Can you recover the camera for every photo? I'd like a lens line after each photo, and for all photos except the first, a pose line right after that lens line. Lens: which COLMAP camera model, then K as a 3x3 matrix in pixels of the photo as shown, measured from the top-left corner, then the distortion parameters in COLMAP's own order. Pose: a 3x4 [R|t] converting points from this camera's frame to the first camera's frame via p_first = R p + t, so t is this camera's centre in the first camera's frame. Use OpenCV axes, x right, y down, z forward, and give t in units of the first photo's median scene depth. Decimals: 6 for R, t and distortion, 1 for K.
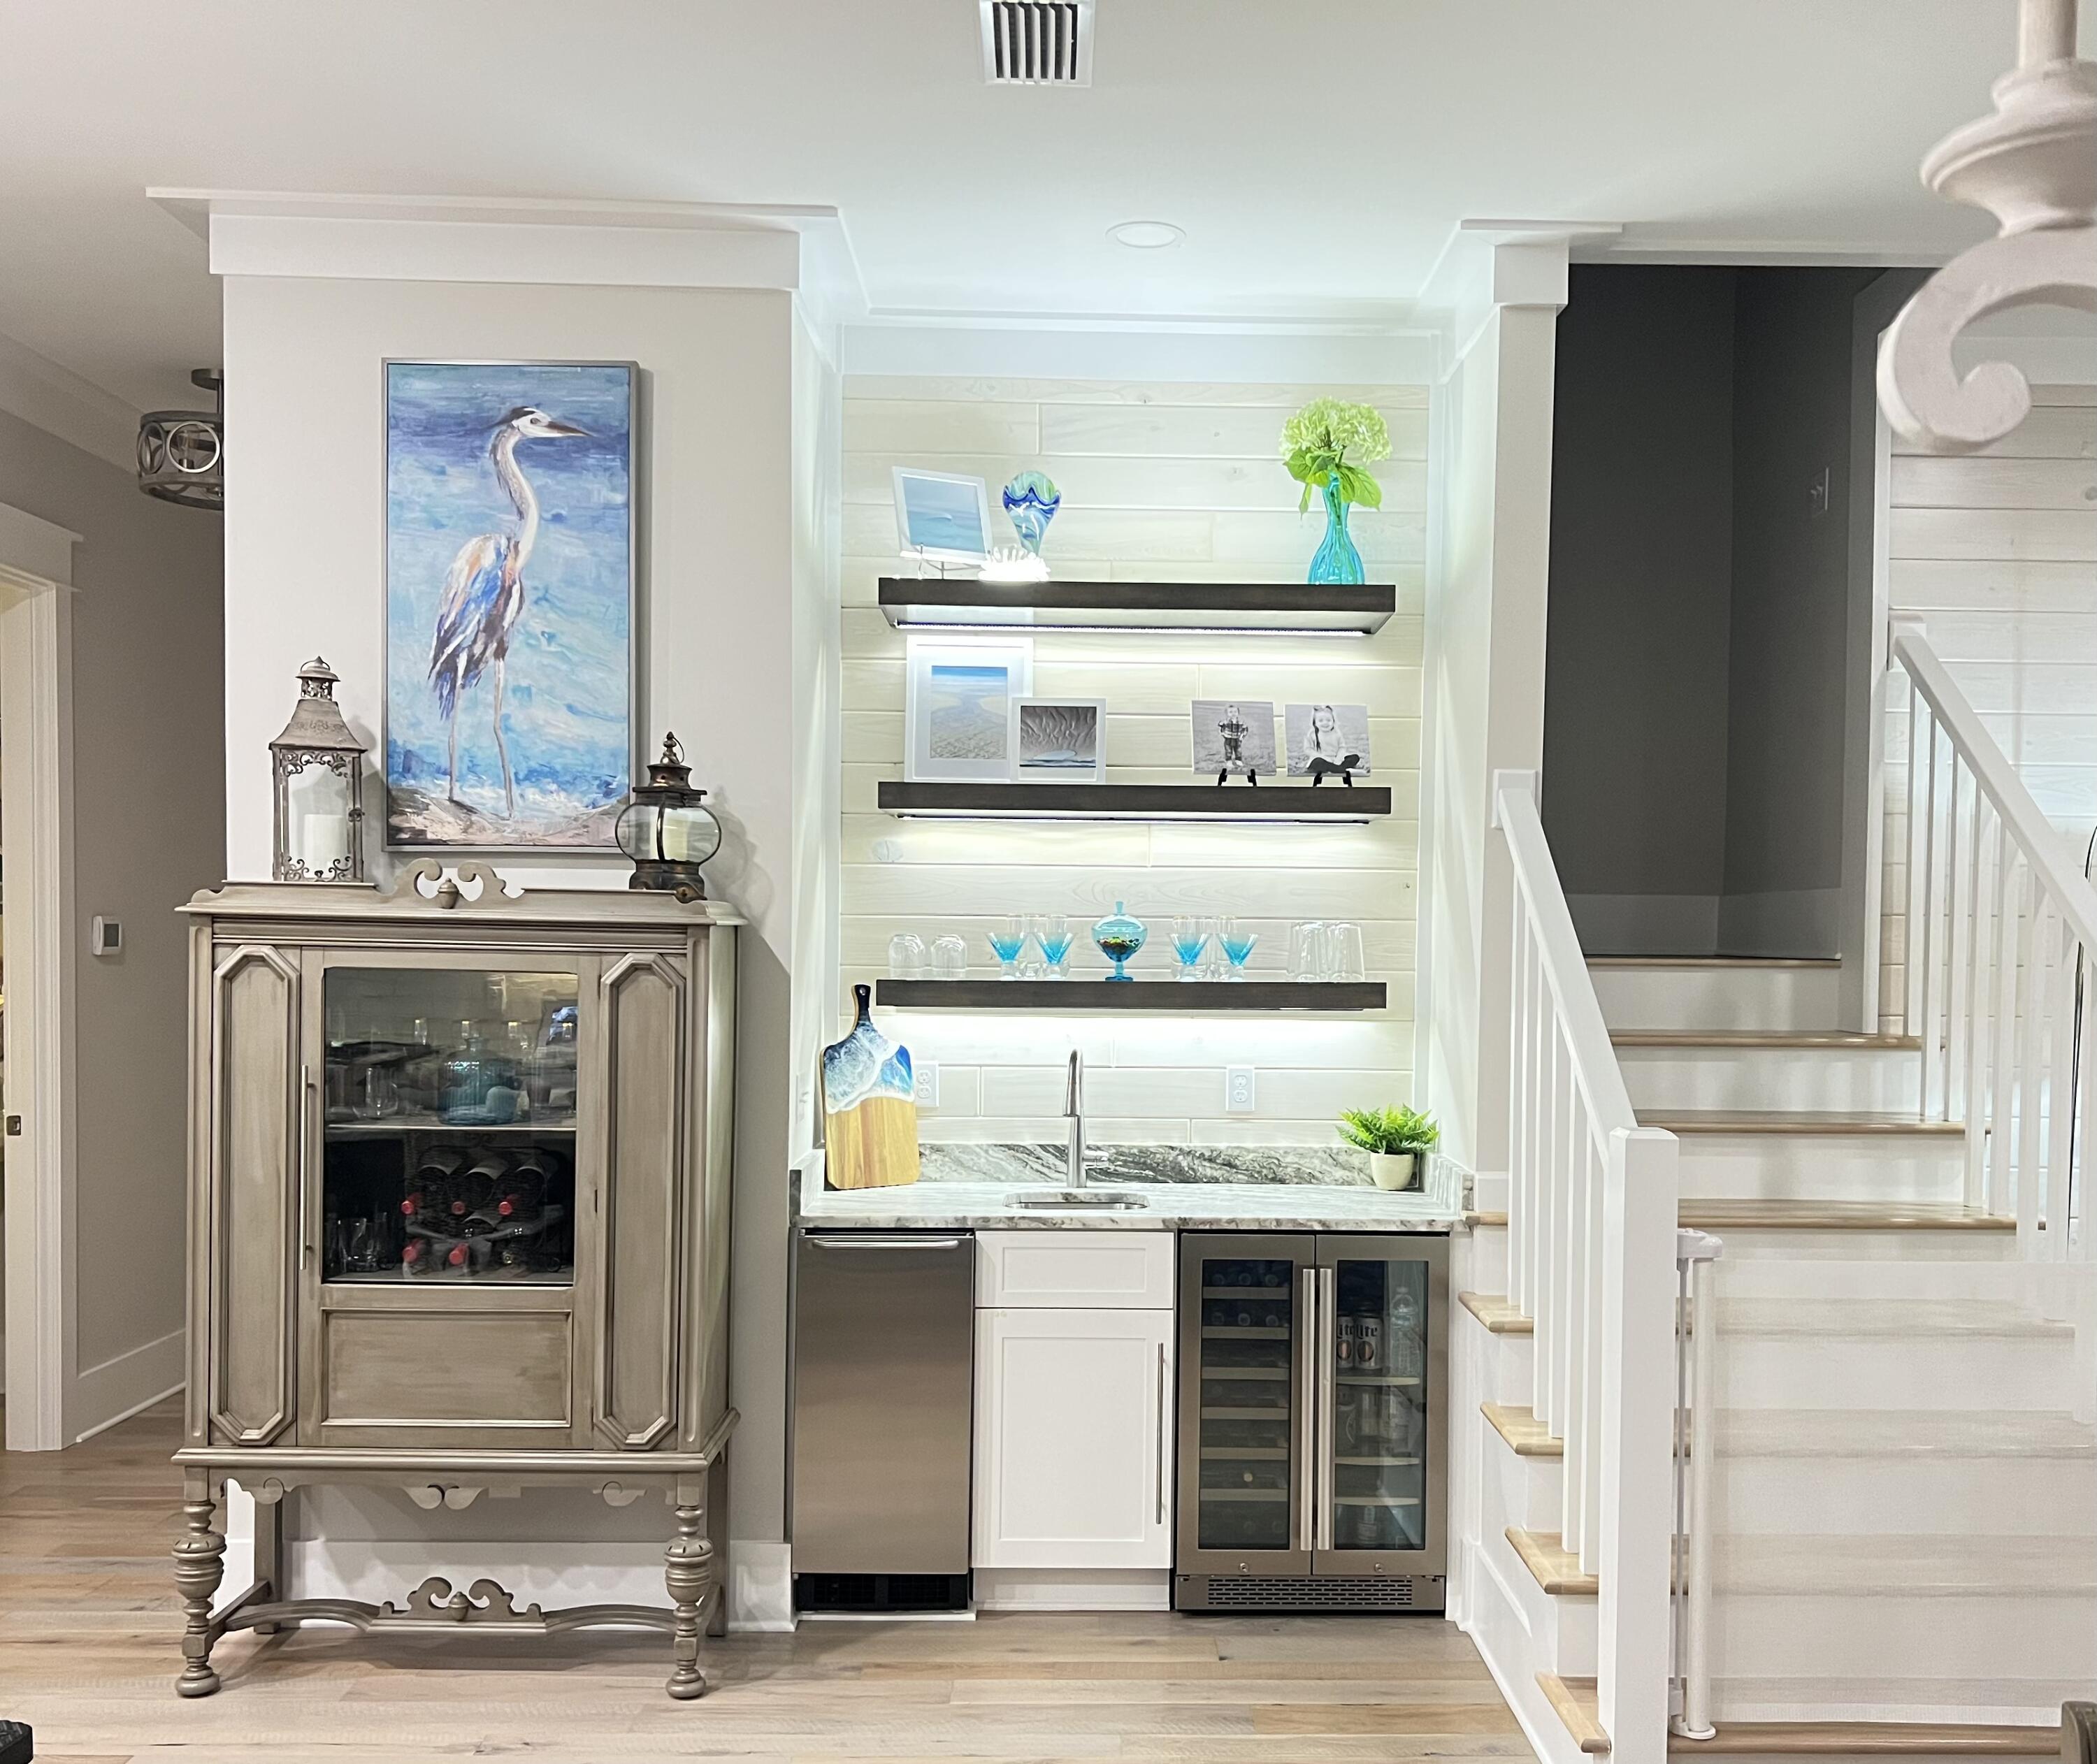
lens RADIAL K [[1949.8, 0, 1118.0], [0, 1949.8, 995.6], [0, 0, 1]] dist [0.034496, 0.000000]
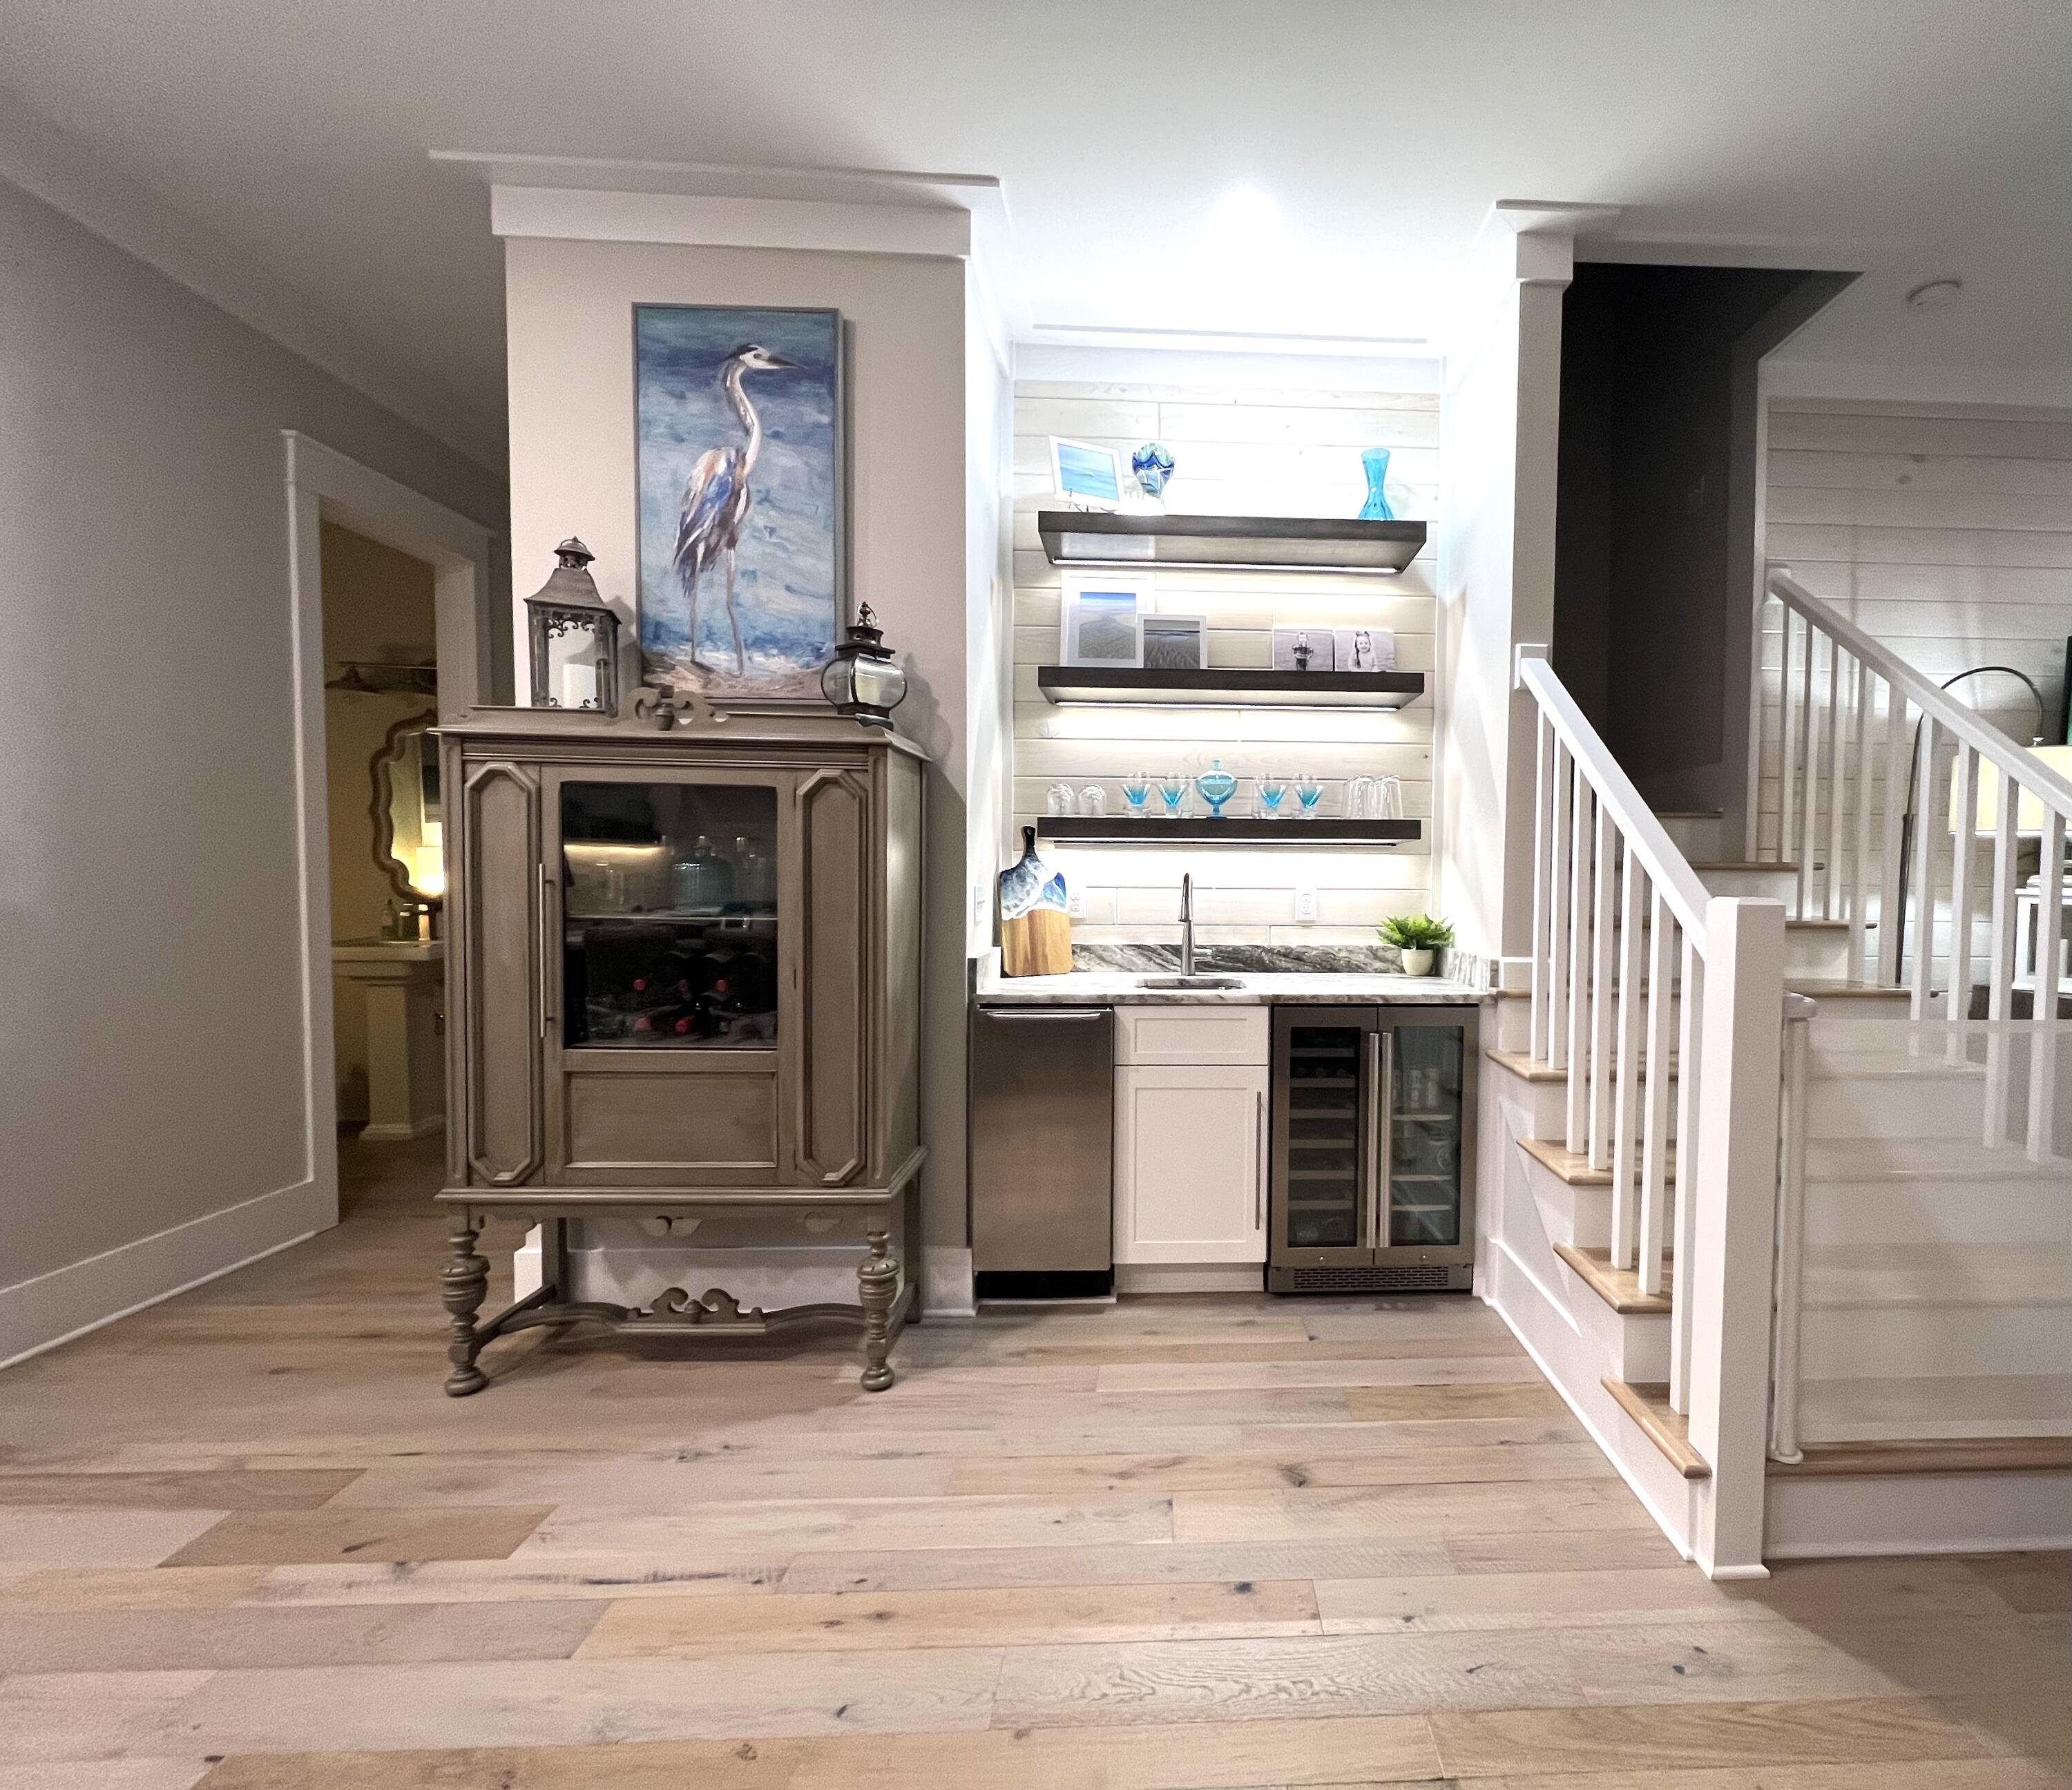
lens RADIAL K [[971.1, 0, 1208.7], [0, 971.1, 908.1], [0, 0, 1]] dist [-0.004309, 0.001863]
pose [[0.999664, -0.003684, 0.025657, -0.027053], [0.003468, 0.999958, 0.008491, 0.051672], [-0.025687, -0.008399, 0.999635, 0.361679]]
